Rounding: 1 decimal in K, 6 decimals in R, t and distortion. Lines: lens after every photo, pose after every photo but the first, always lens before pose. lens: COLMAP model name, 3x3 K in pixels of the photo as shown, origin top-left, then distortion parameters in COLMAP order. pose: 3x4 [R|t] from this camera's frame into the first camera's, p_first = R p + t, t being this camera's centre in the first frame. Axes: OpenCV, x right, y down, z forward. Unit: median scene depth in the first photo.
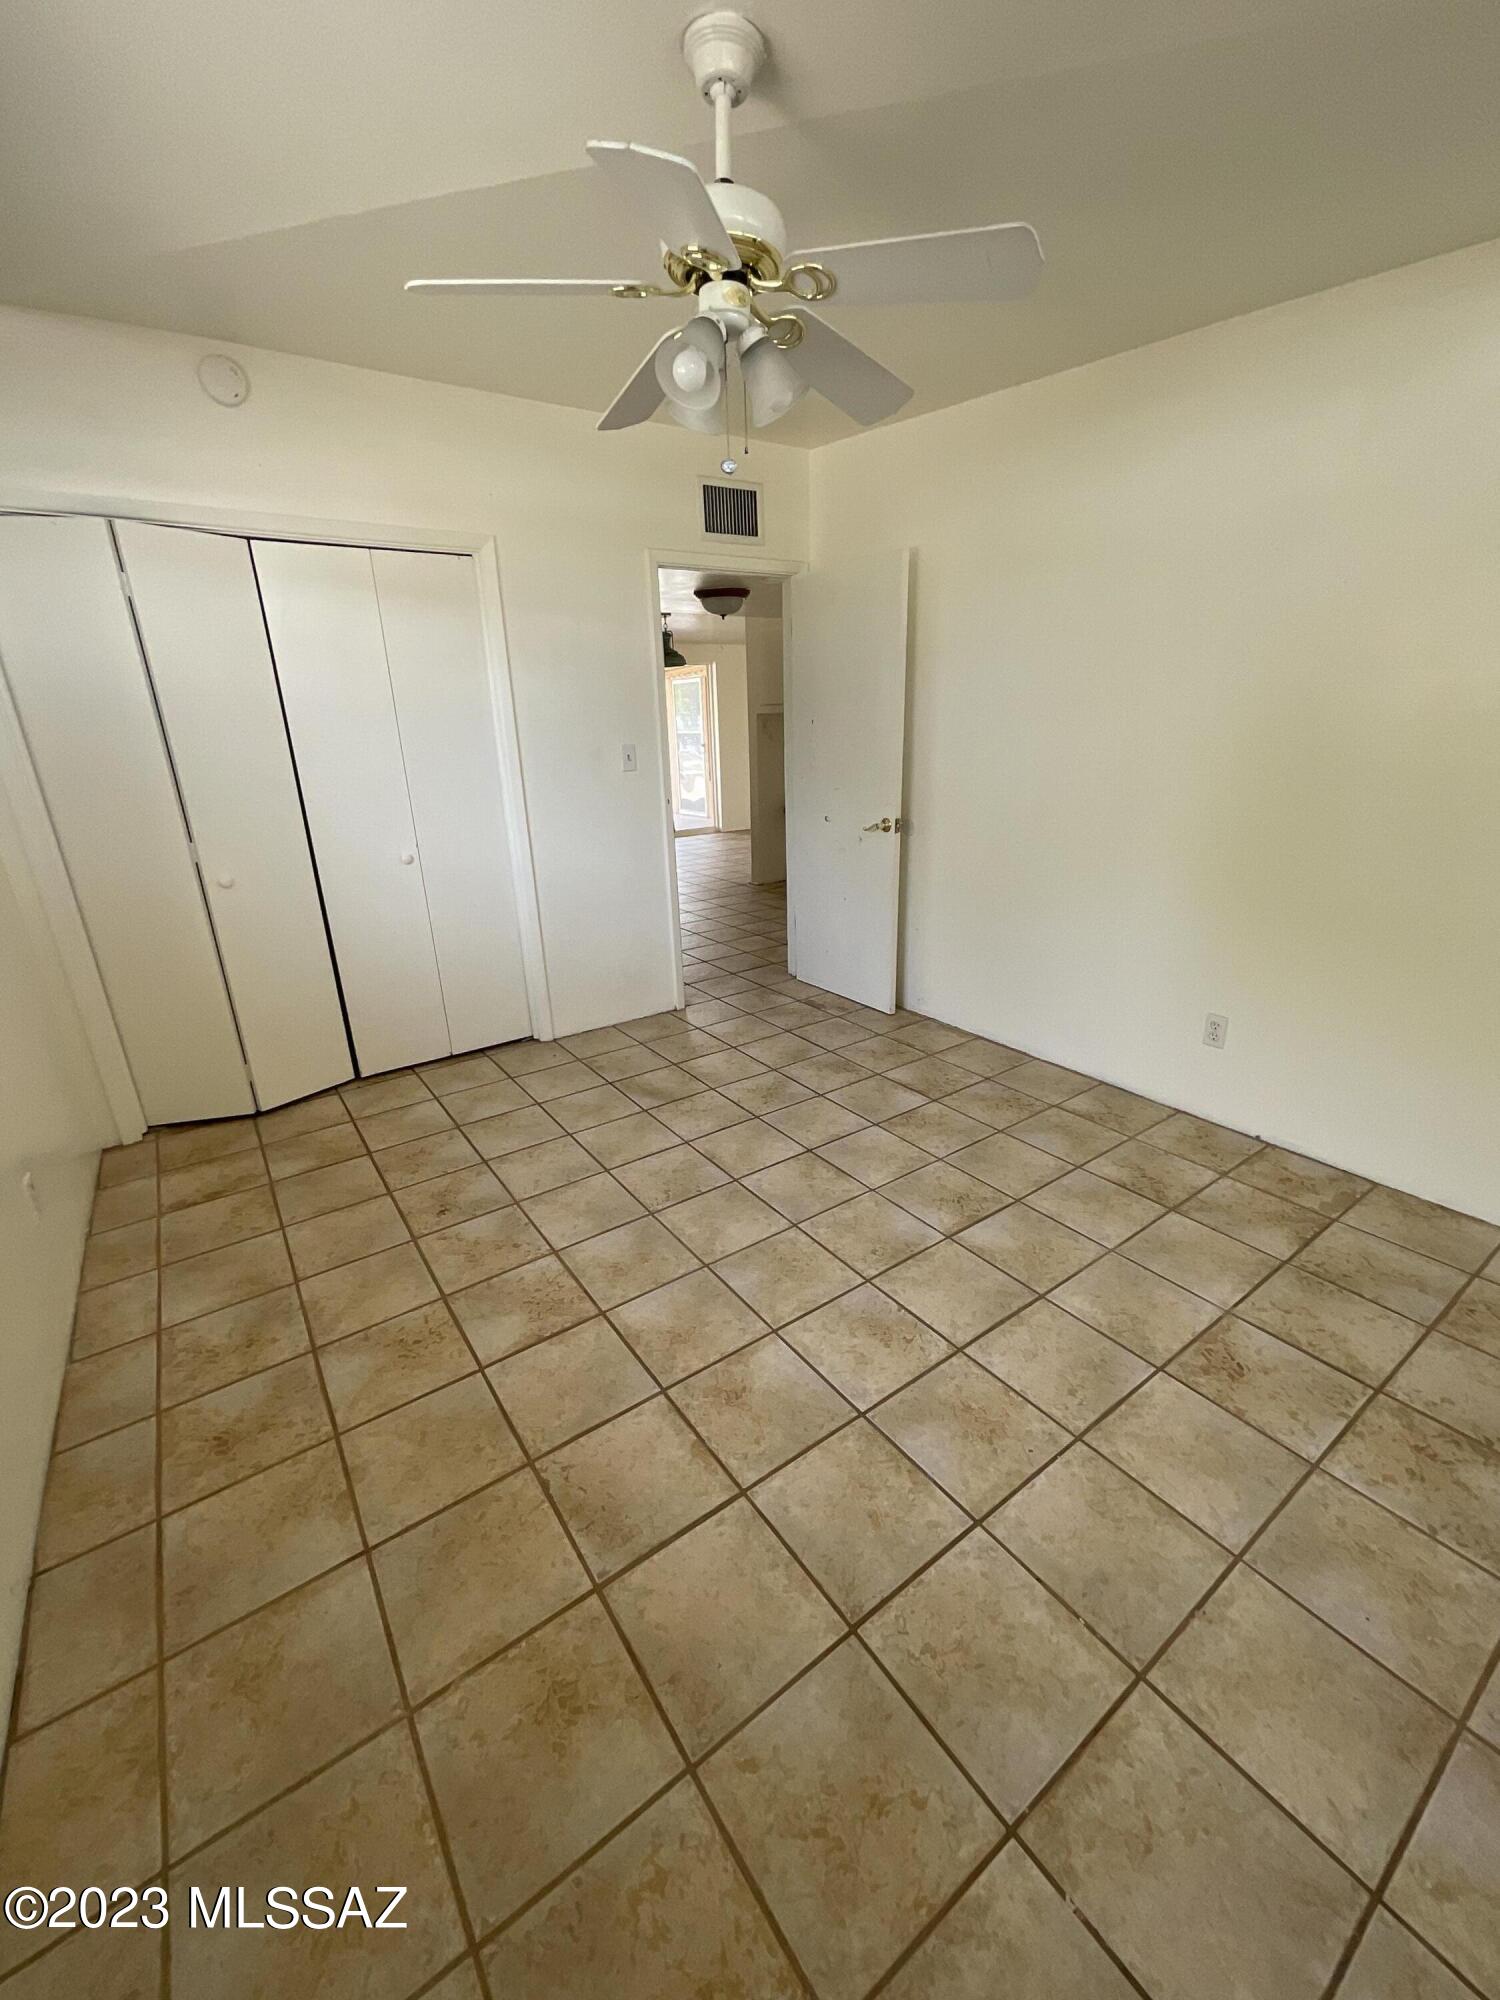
lens RADIAL K [[805.5, 0, 751.7], [0, 805.5, 1006.8], [0, 0, 1]] dist [0.003528, 0.000819]
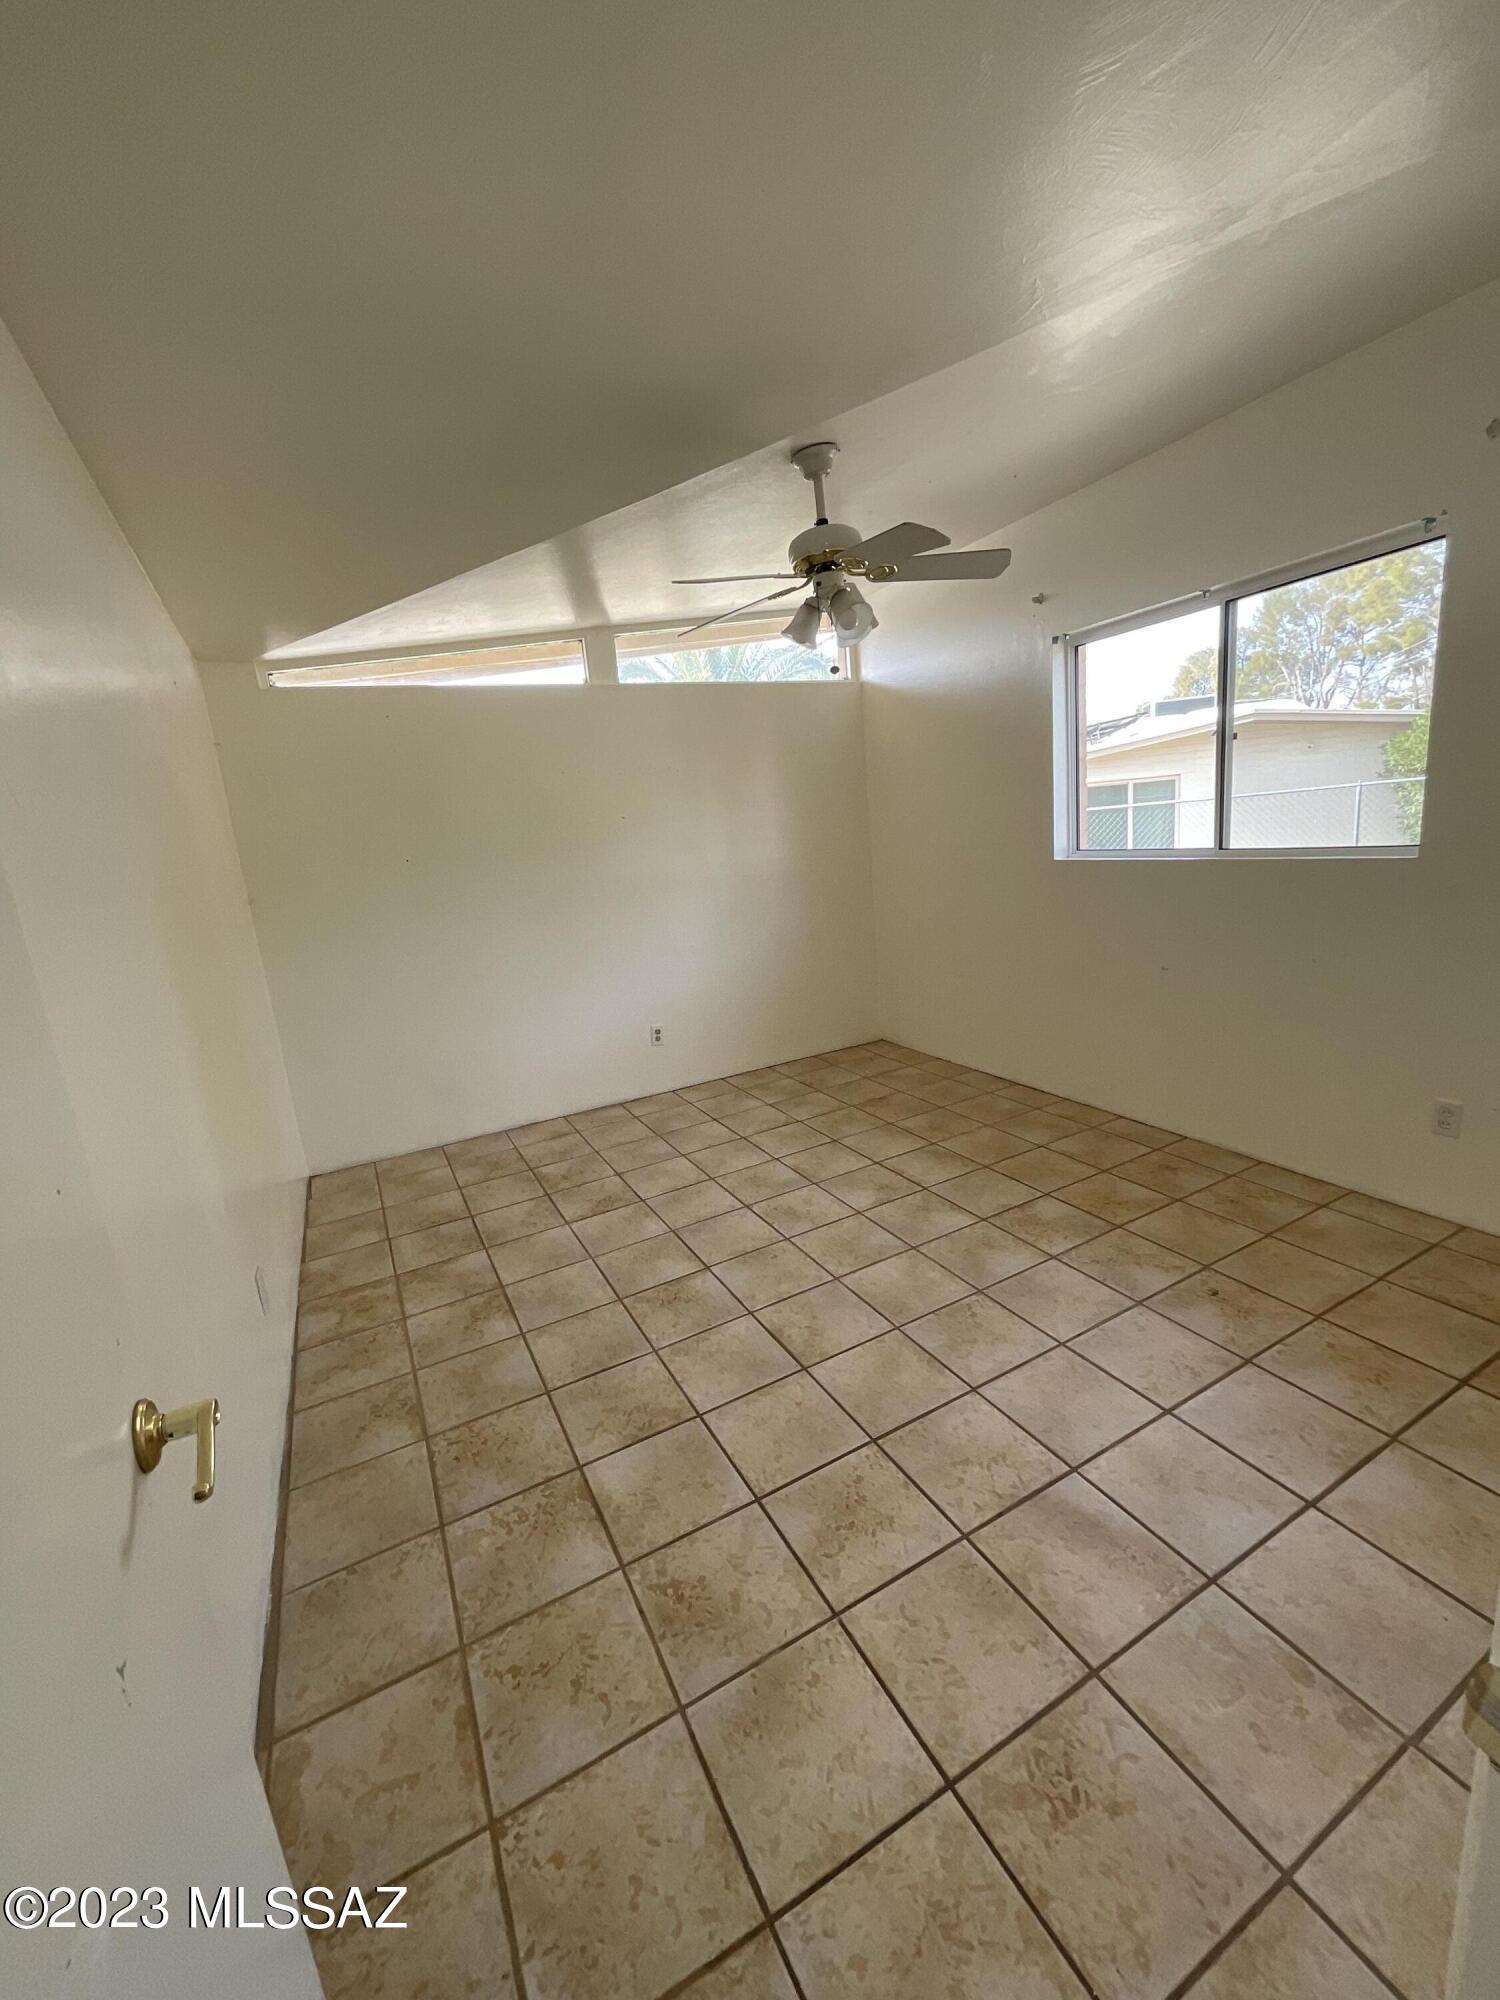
lens RADIAL K [[805.5, 0, 750.0], [0, 805.5, 1000.5], [0, 0, 1]] dist [0.003528, 0.000819]
pose [[-0.983577, 0.090557, 0.156128, -0.034748], [0.160181, 0.836605, 0.523864, -0.627942], [-0.083178, 0.540269, -0.837371, 1.721363]]
